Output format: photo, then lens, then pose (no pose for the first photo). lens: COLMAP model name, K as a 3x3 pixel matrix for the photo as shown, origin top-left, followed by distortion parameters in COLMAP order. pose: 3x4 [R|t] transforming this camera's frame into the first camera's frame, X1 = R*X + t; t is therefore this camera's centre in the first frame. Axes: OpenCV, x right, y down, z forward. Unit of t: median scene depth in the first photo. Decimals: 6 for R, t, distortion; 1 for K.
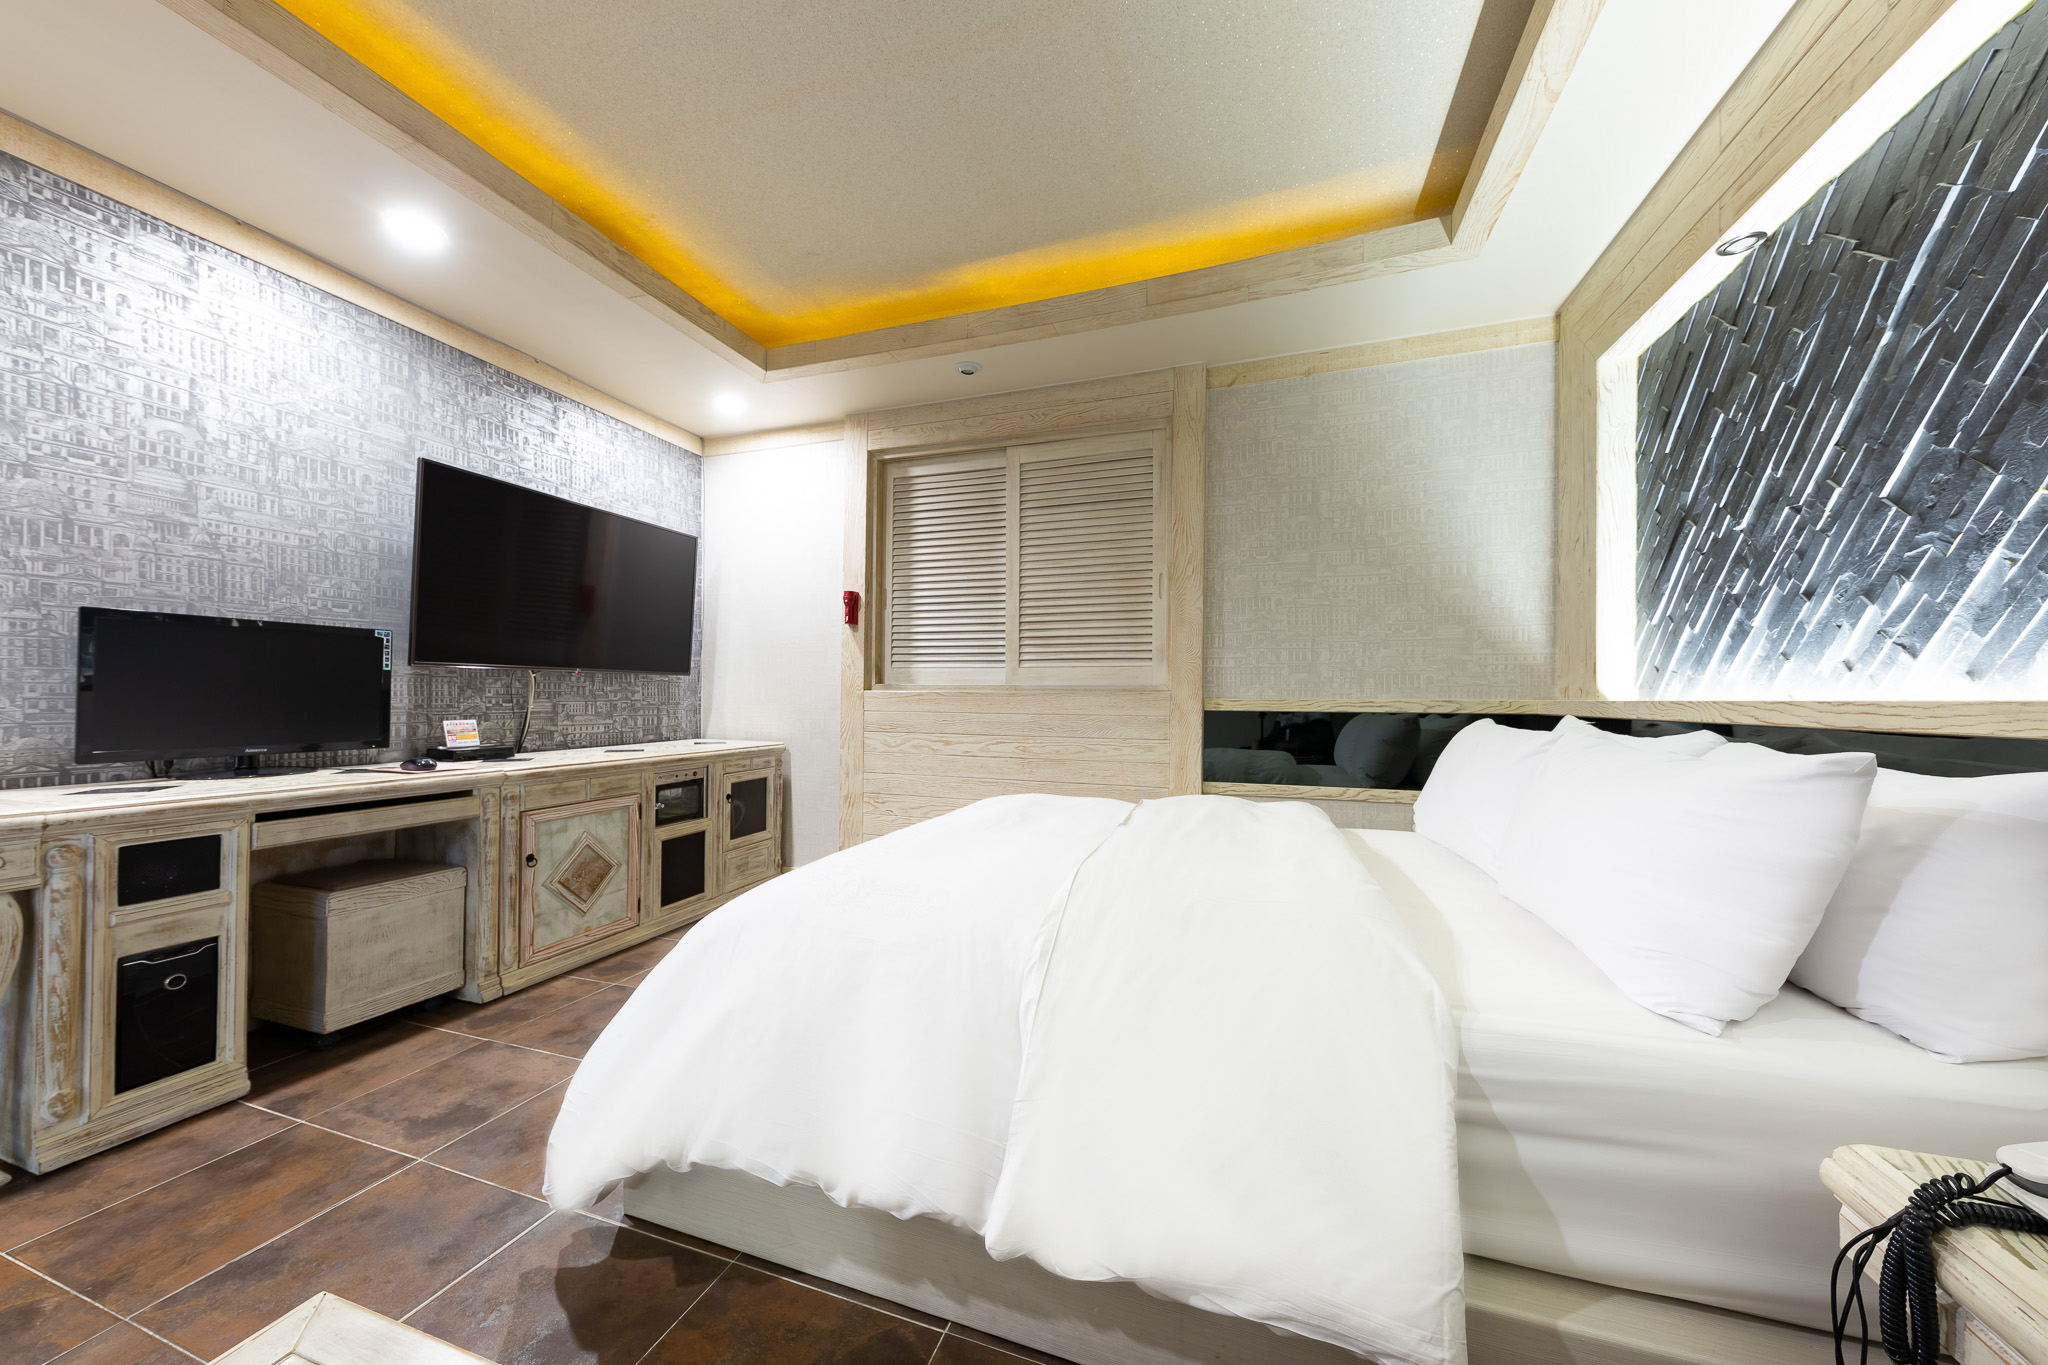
lens RADIAL K [[696.5, 0, 1023.7], [0, 696.5, 683.2], [0, 0, 1]] dist [0.016129, -0.001723]
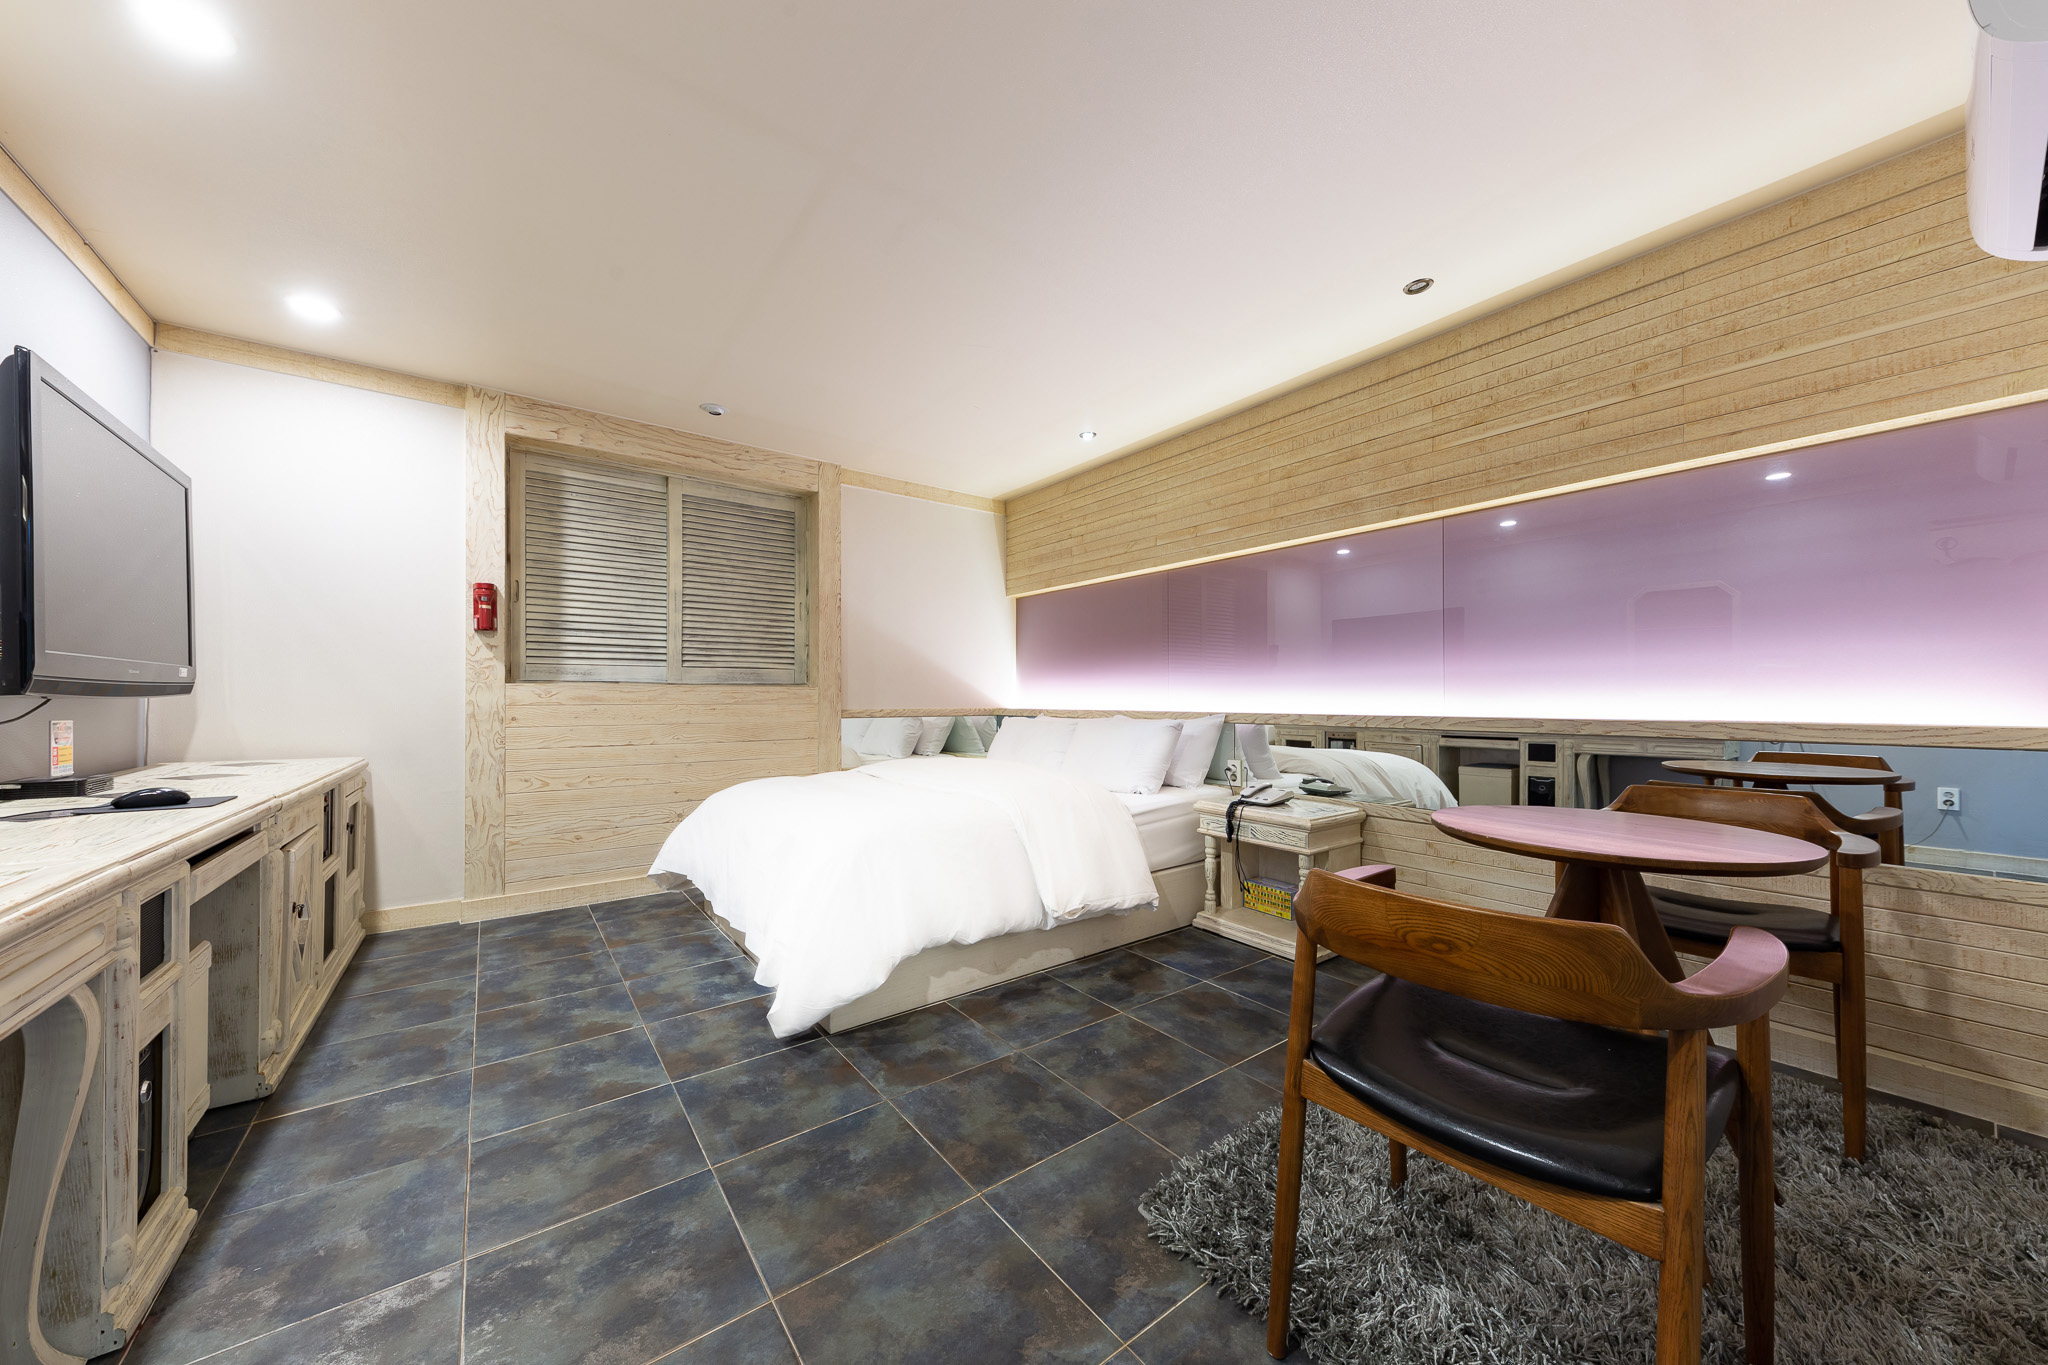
lens RADIAL K [[696.5, 0, 1012.7], [0, 696.5, 692.6], [0, 0, 1]] dist [0.016129, -0.001723]
pose [[0.571917, 0.001543, 0.820310, -0.886595], [-0.013055, 0.999889, 0.007222, -0.011291], [-0.820208, -0.014840, 0.571873, -0.126552]]
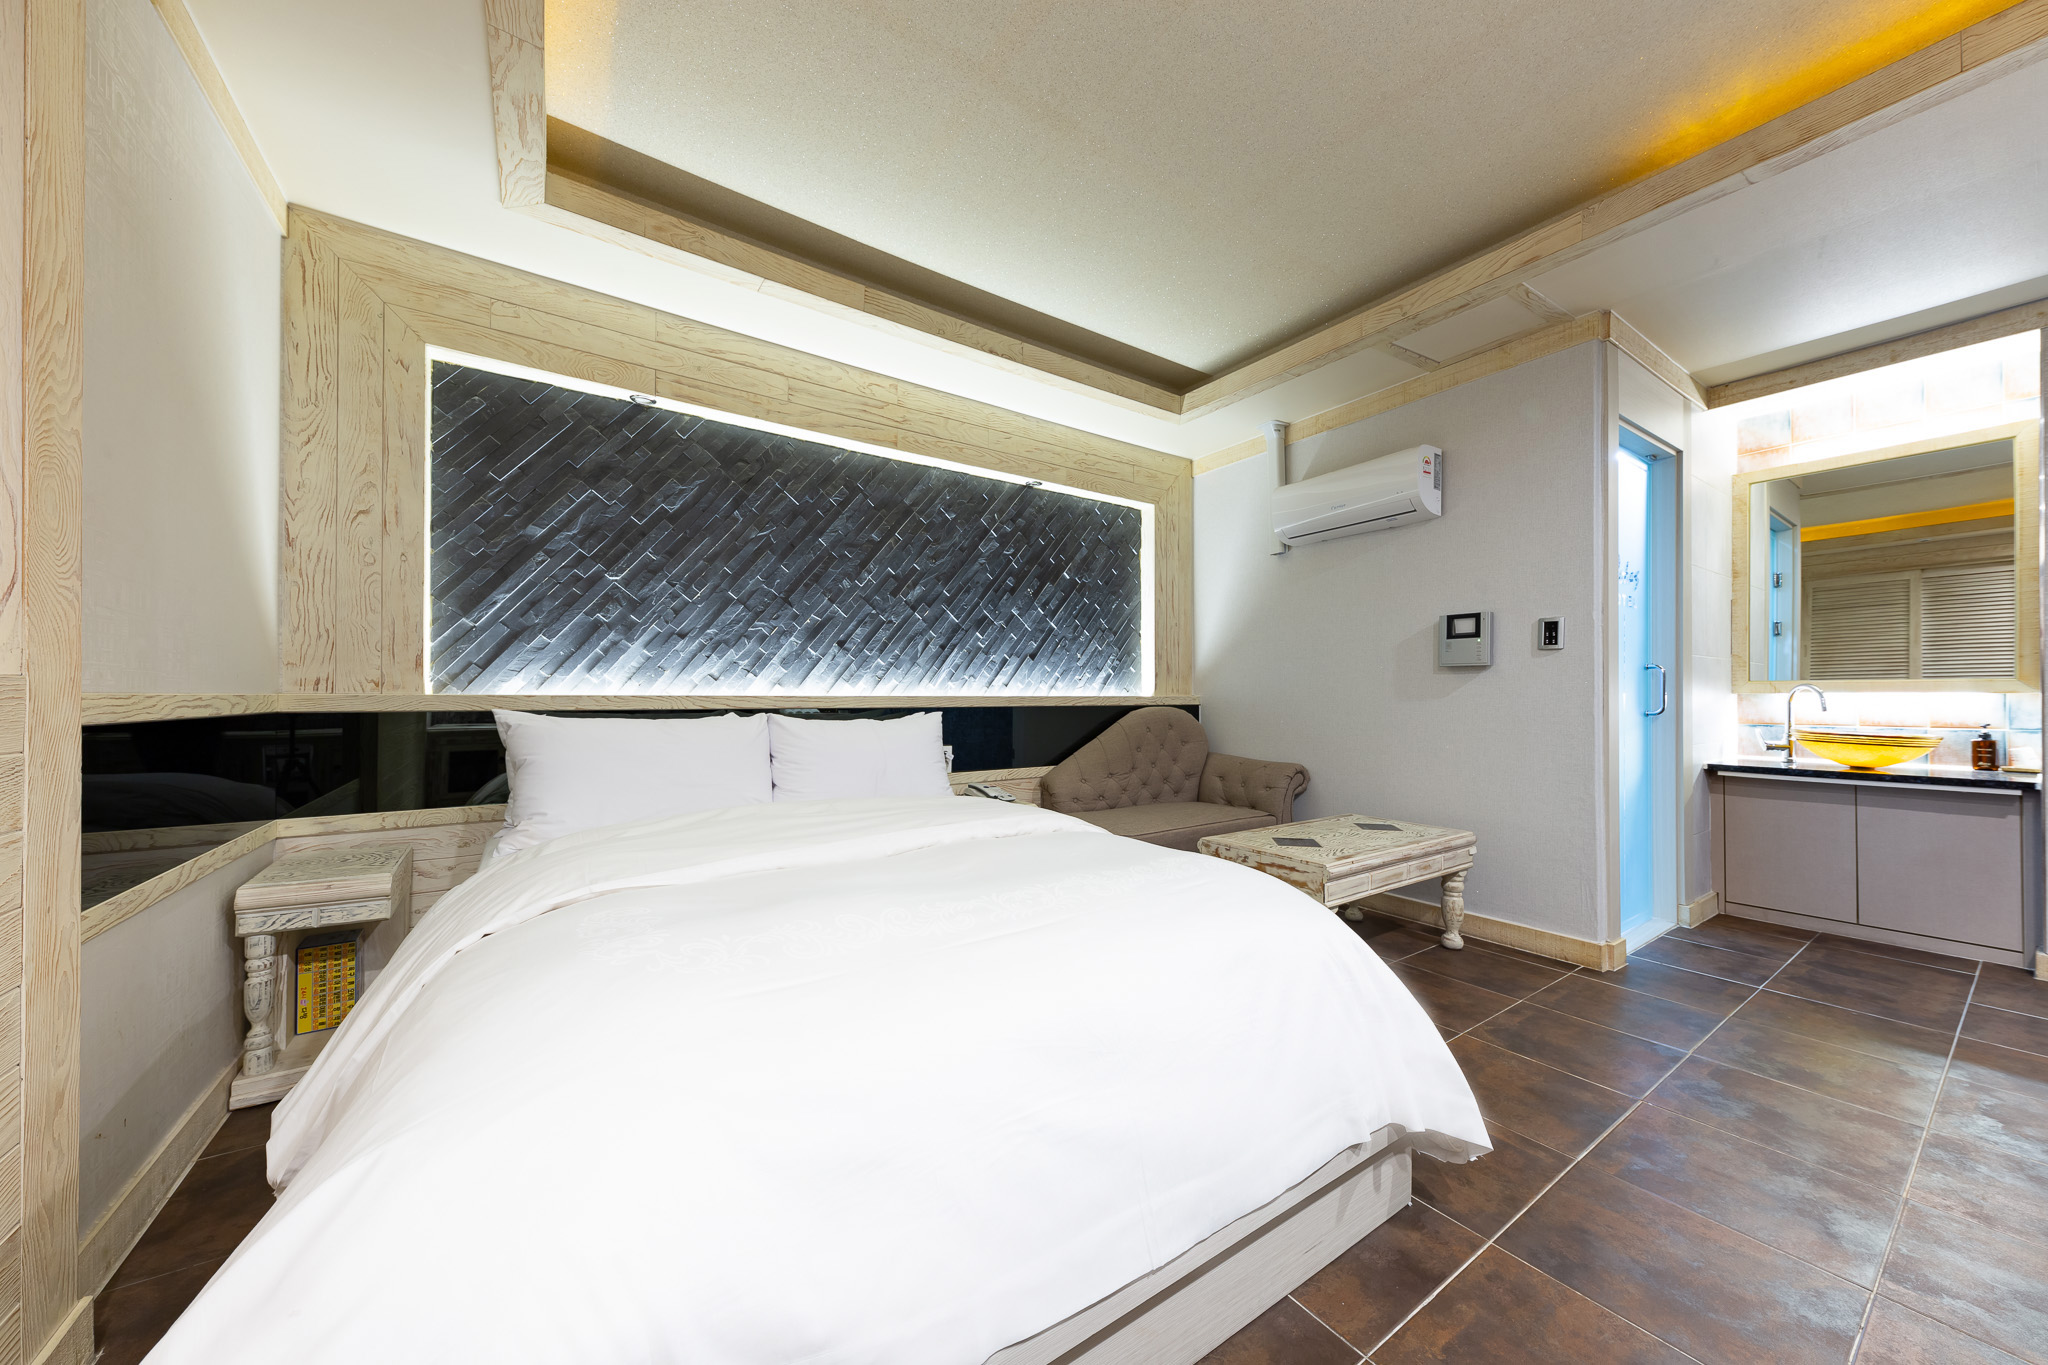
lens RADIAL K [[696.5, 0, 1030.8], [0, 696.5, 688.8], [0, 0, 1]] dist [0.016129, -0.001723]
pose [[-0.793263, -0.002382, 0.608875, -0.429377], [-0.022936, 0.999400, -0.025972, 0.022675], [-0.608447, -0.034568, -0.792841, 1.200804]]
